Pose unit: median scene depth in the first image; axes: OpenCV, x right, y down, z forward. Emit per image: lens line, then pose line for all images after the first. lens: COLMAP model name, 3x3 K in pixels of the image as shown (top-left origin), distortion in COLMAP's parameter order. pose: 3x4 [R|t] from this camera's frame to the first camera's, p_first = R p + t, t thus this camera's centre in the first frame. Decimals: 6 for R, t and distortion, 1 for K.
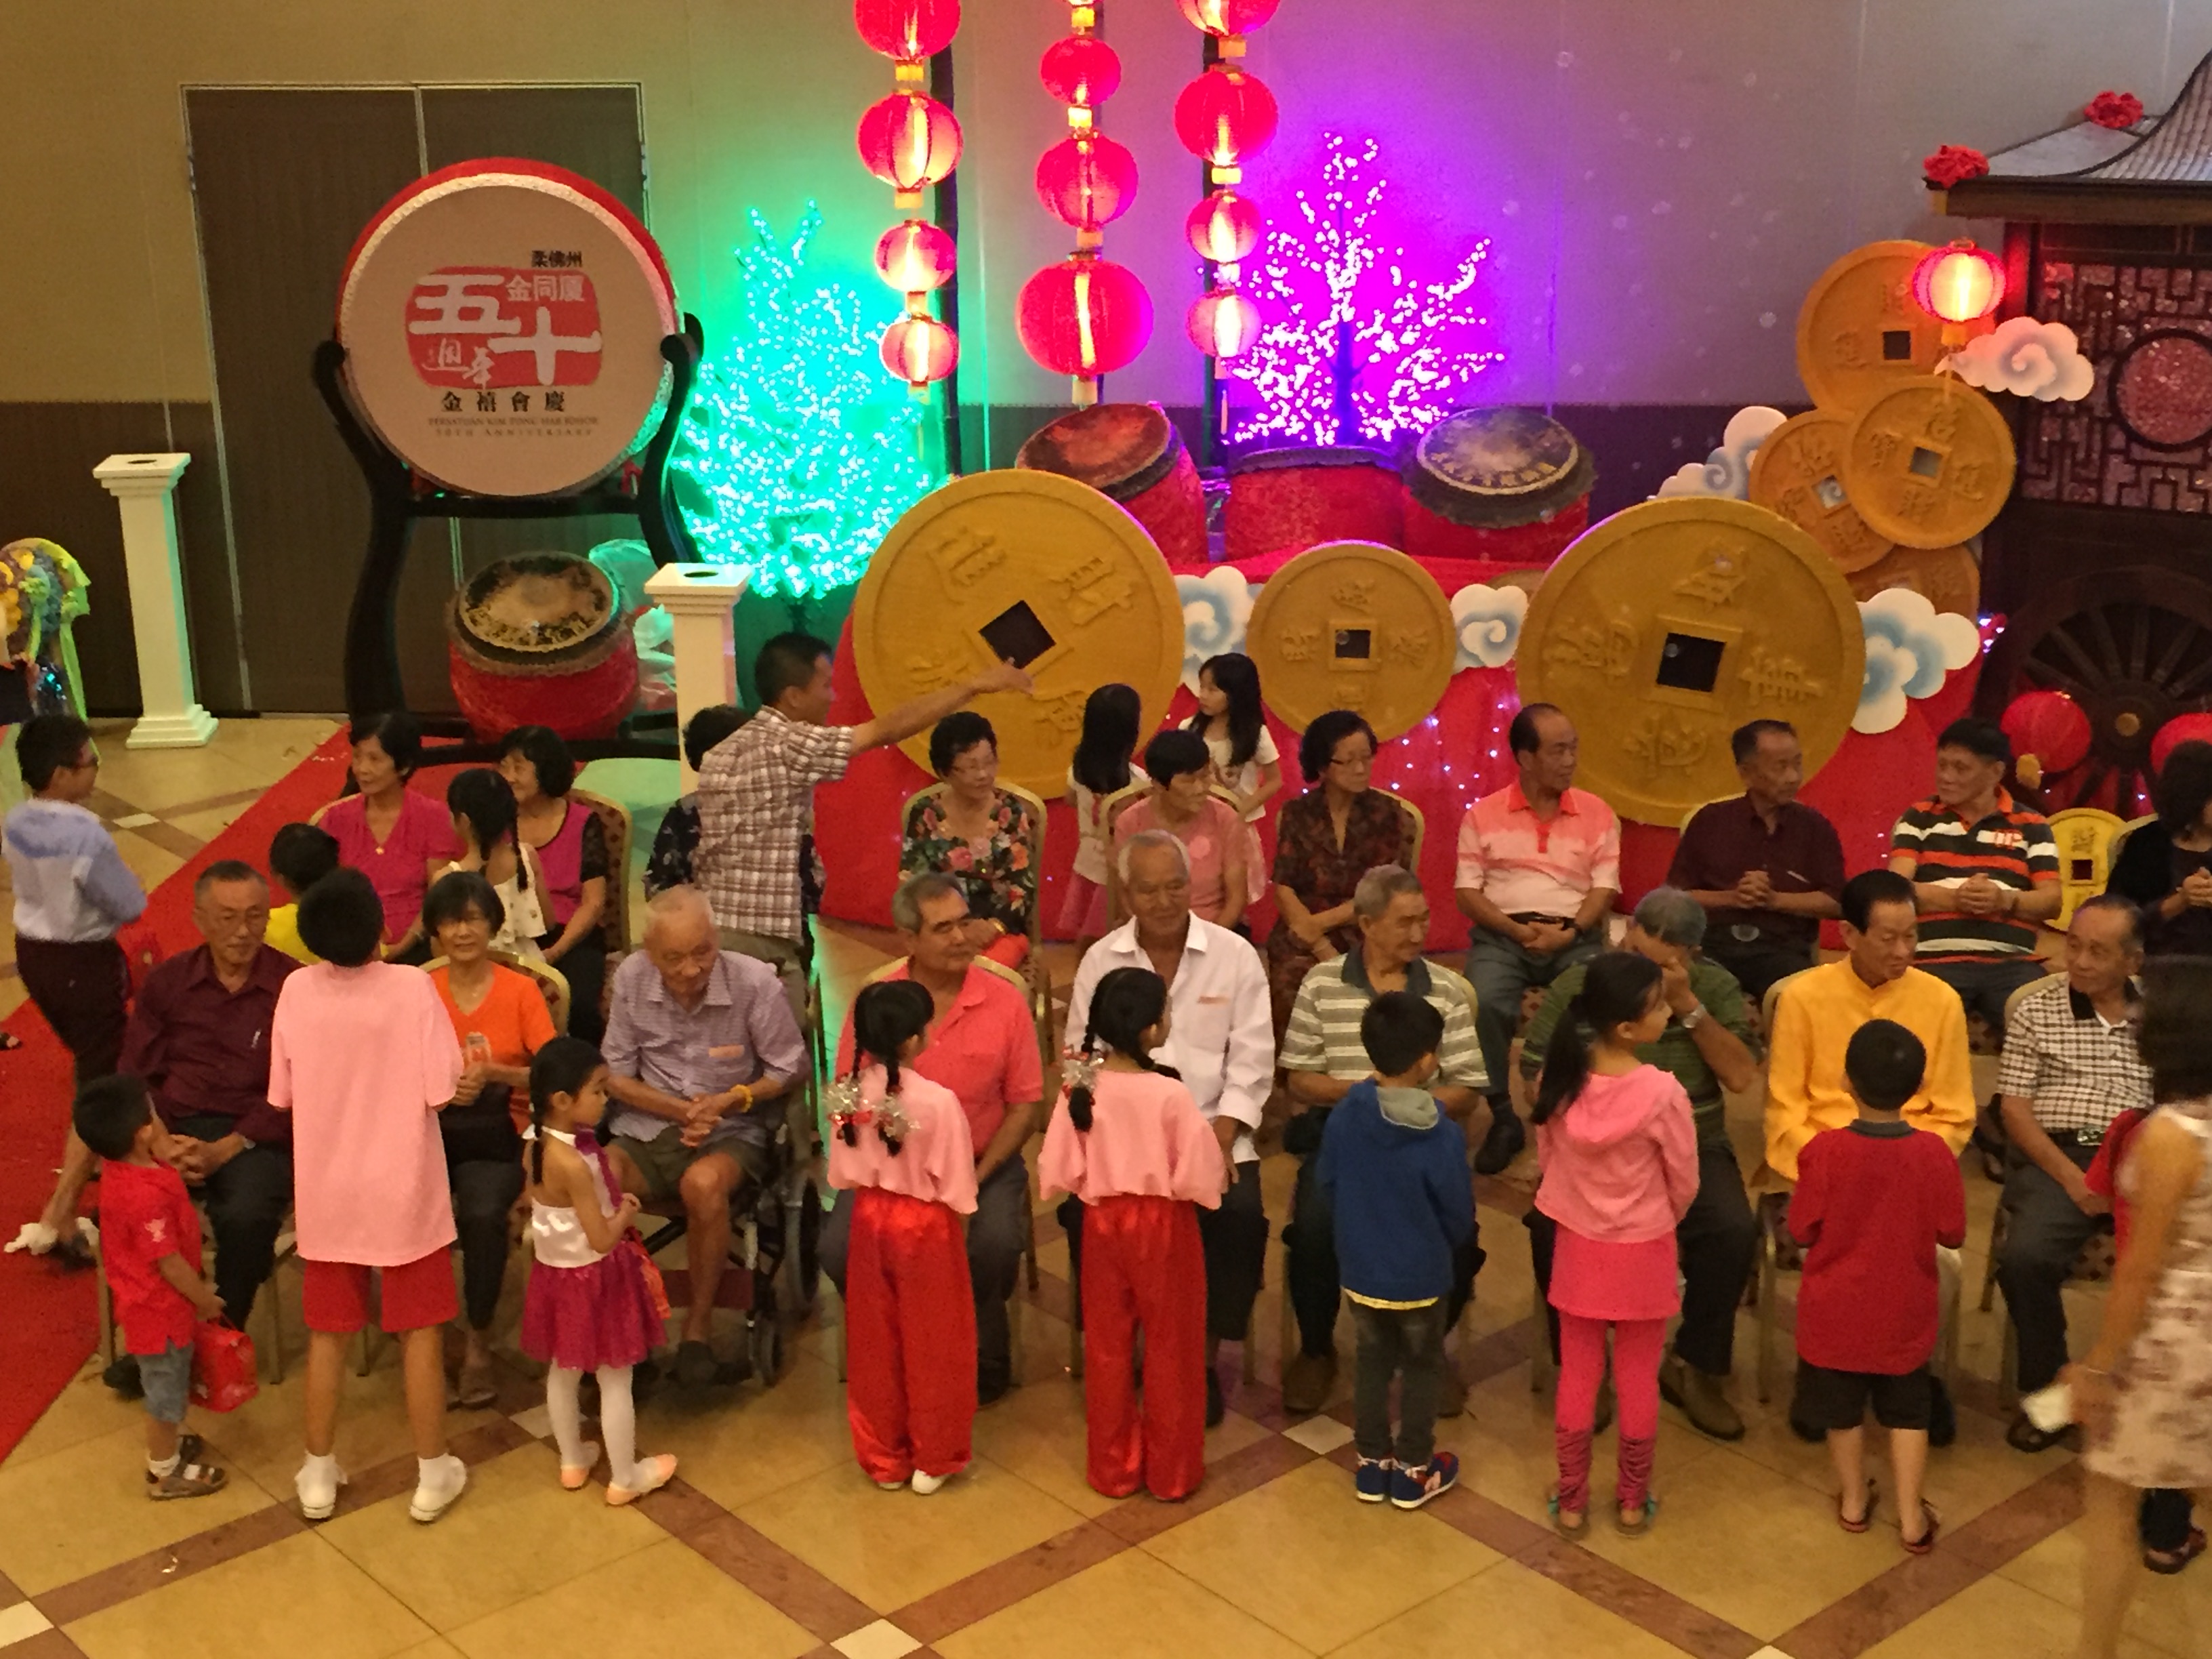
lens RADIAL K [[3046.5, 0, 1118.1], [0, 3046.5, 812.5], [0, 0, 1]] dist [0.032497, 0.122092]
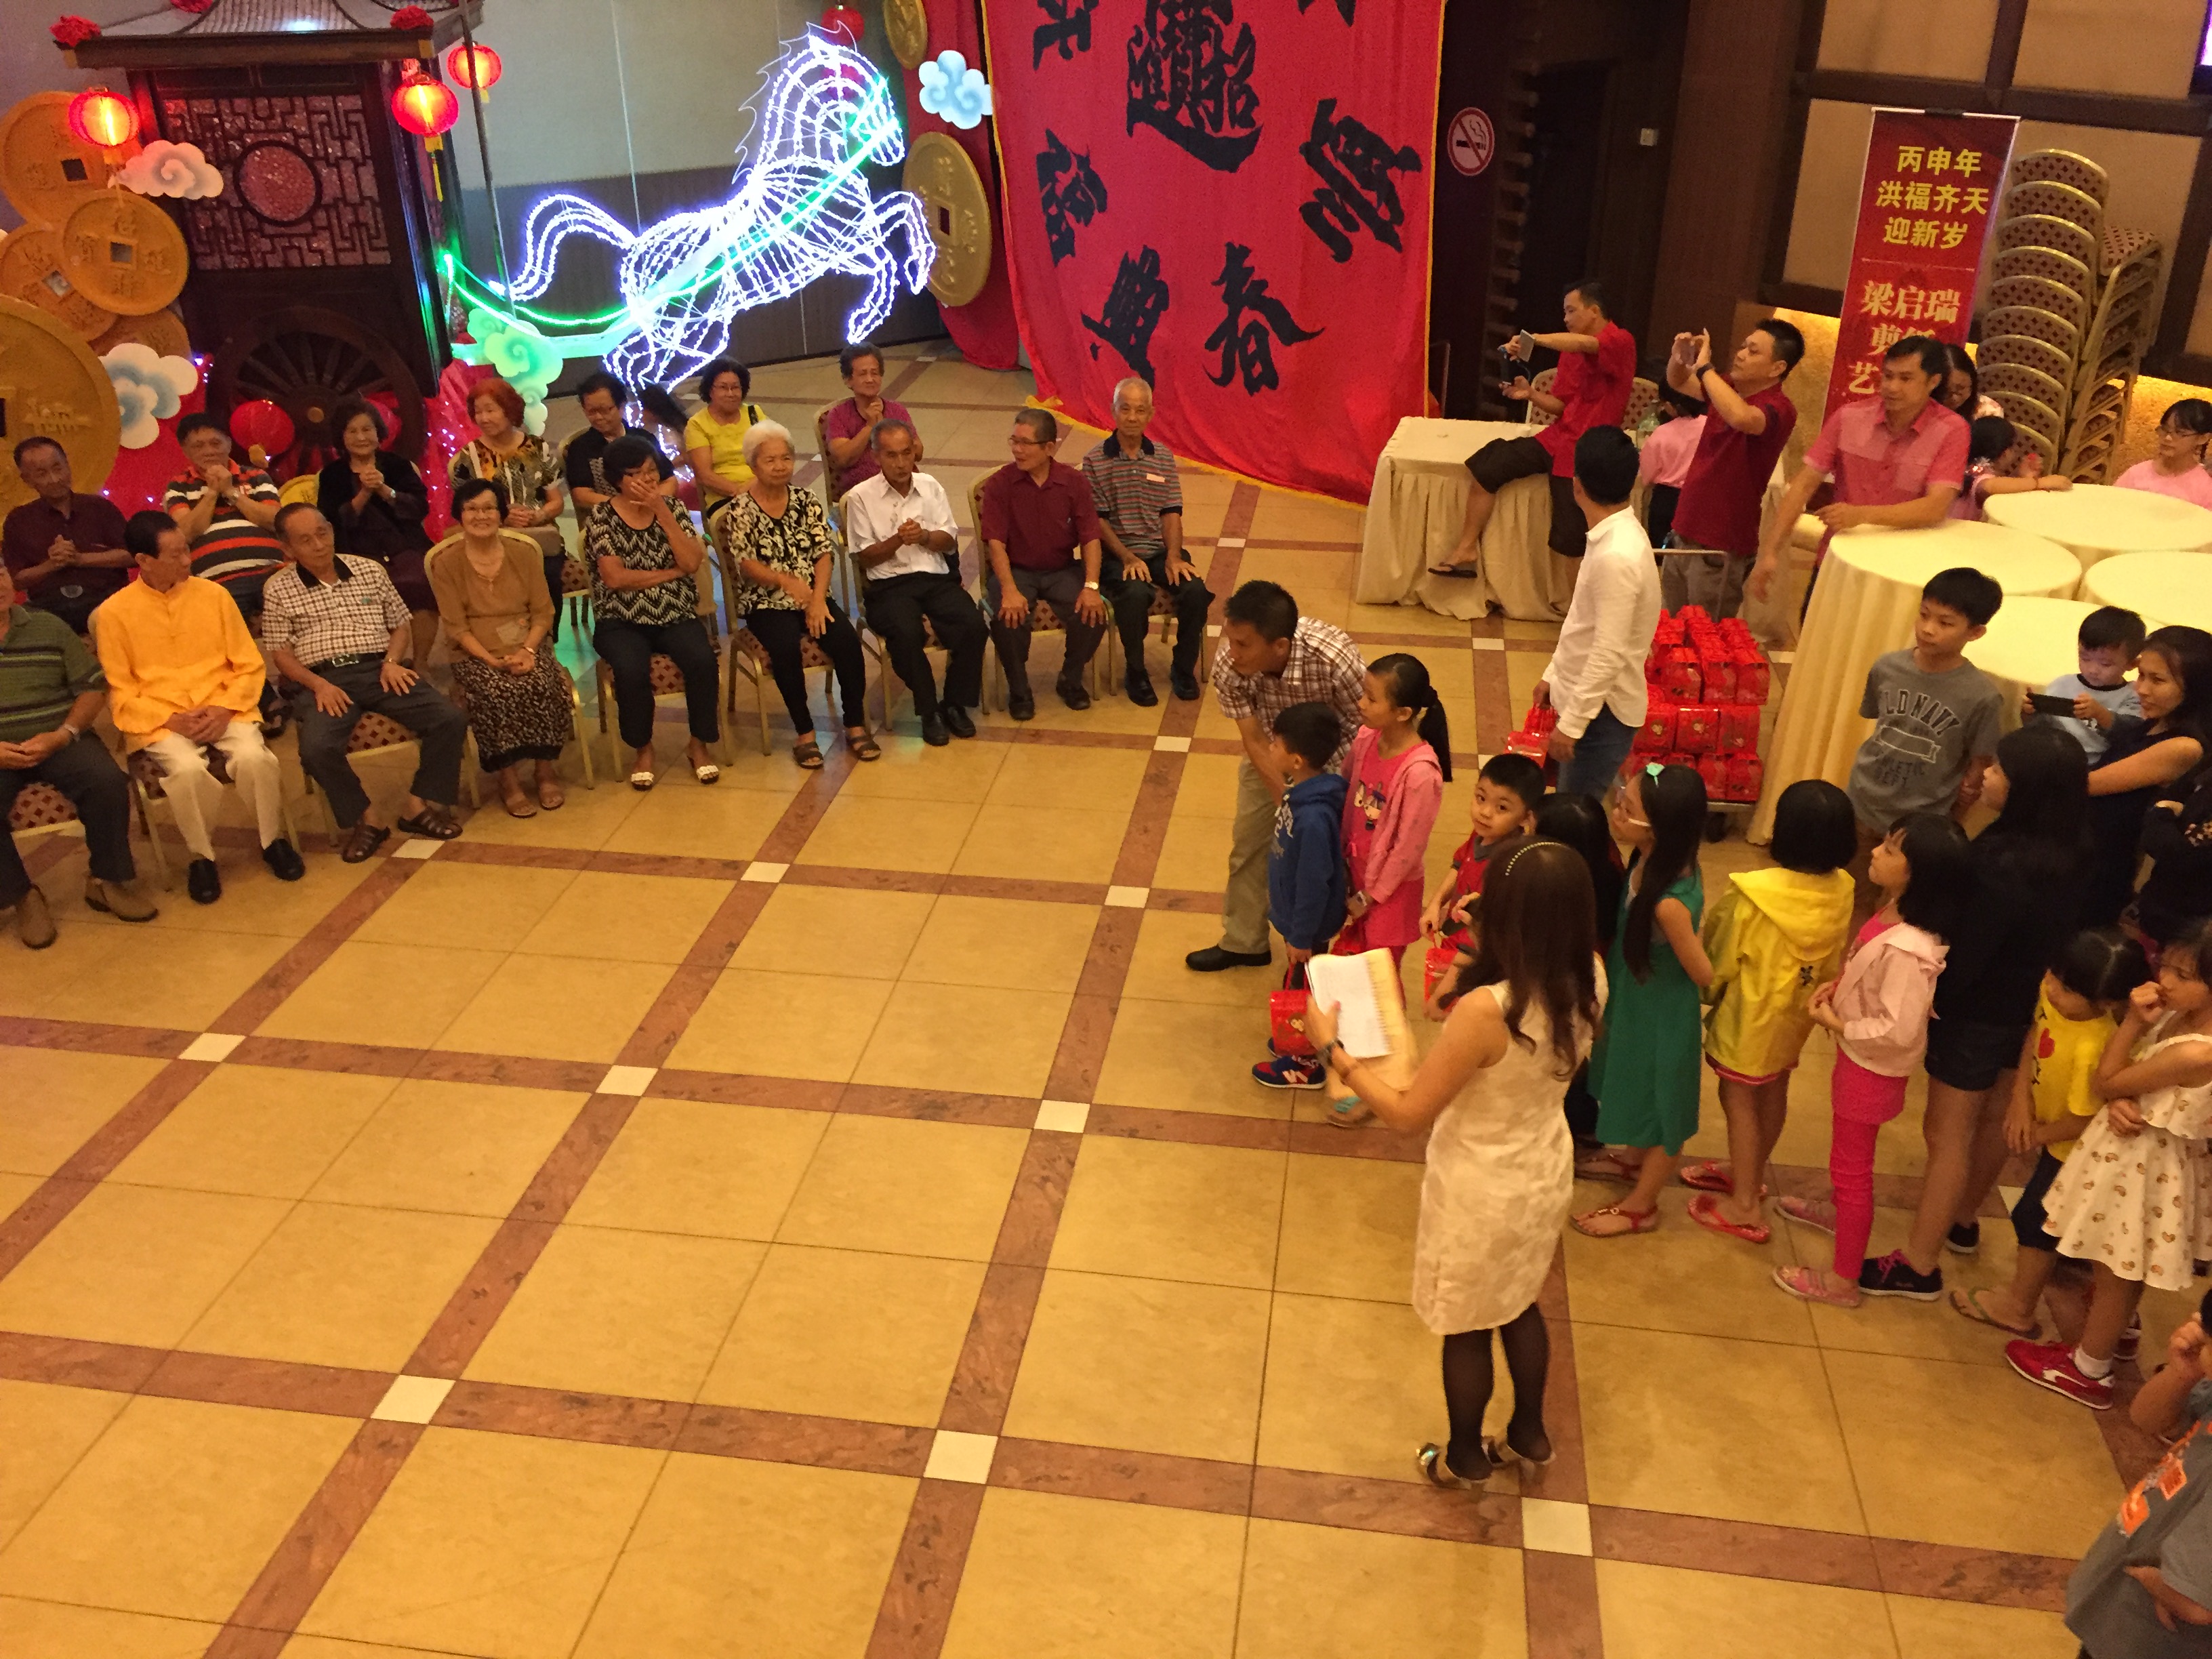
lens RADIAL K [[1878.9, 0, 1109.4], [0, 1878.9, 827.1], [0, 0, 1]] dist [0.070957, -0.090415]
pose [[0.762634, -0.285140, 0.580590, 0.022835], [0.191025, 0.956842, 0.219004, 0.032793], [-0.617980, -0.056113, 0.784189, 0.006427]]
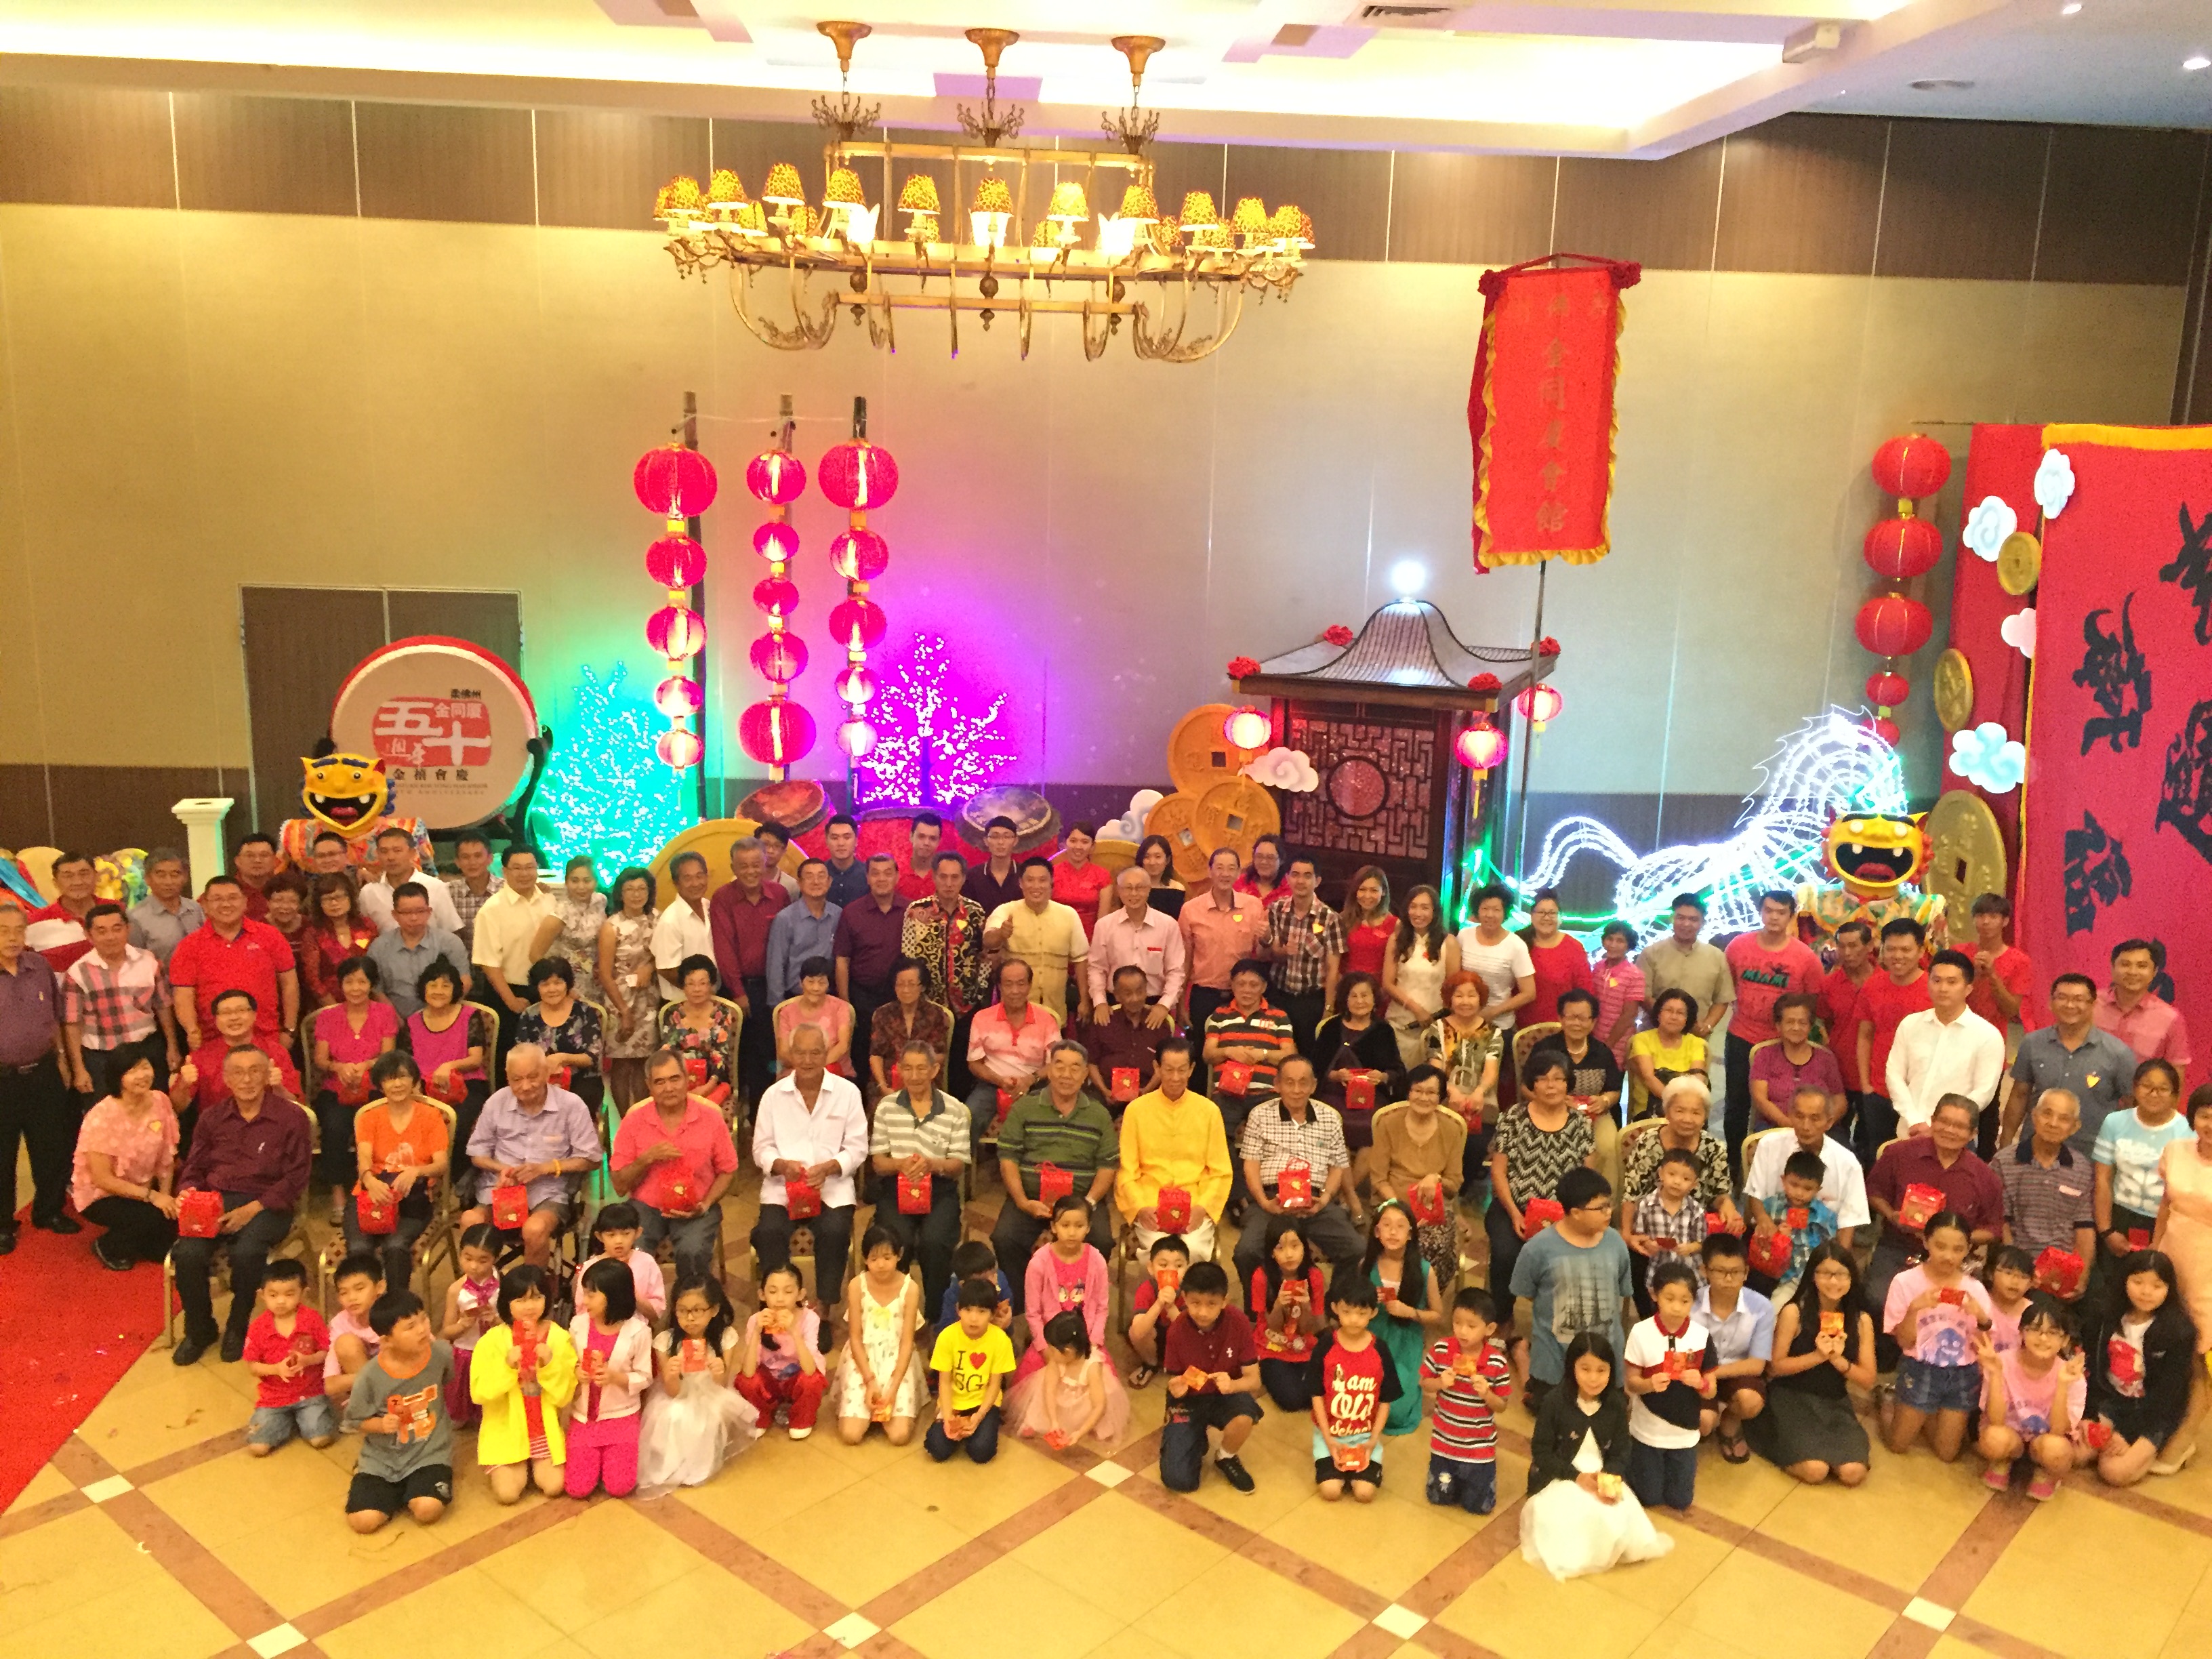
lens RADIAL K [[1875.8, 0, 1108.4], [0, 1875.8, 828.7], [0, 0, 1]] dist [0.068950, -0.083884]
pose [[0.989299, 0.013282, 0.145295, 0.022229], [0.000596, 0.995471, -0.095063, -0.002513], [-0.145899, 0.094133, 0.984811, -0.102207]]
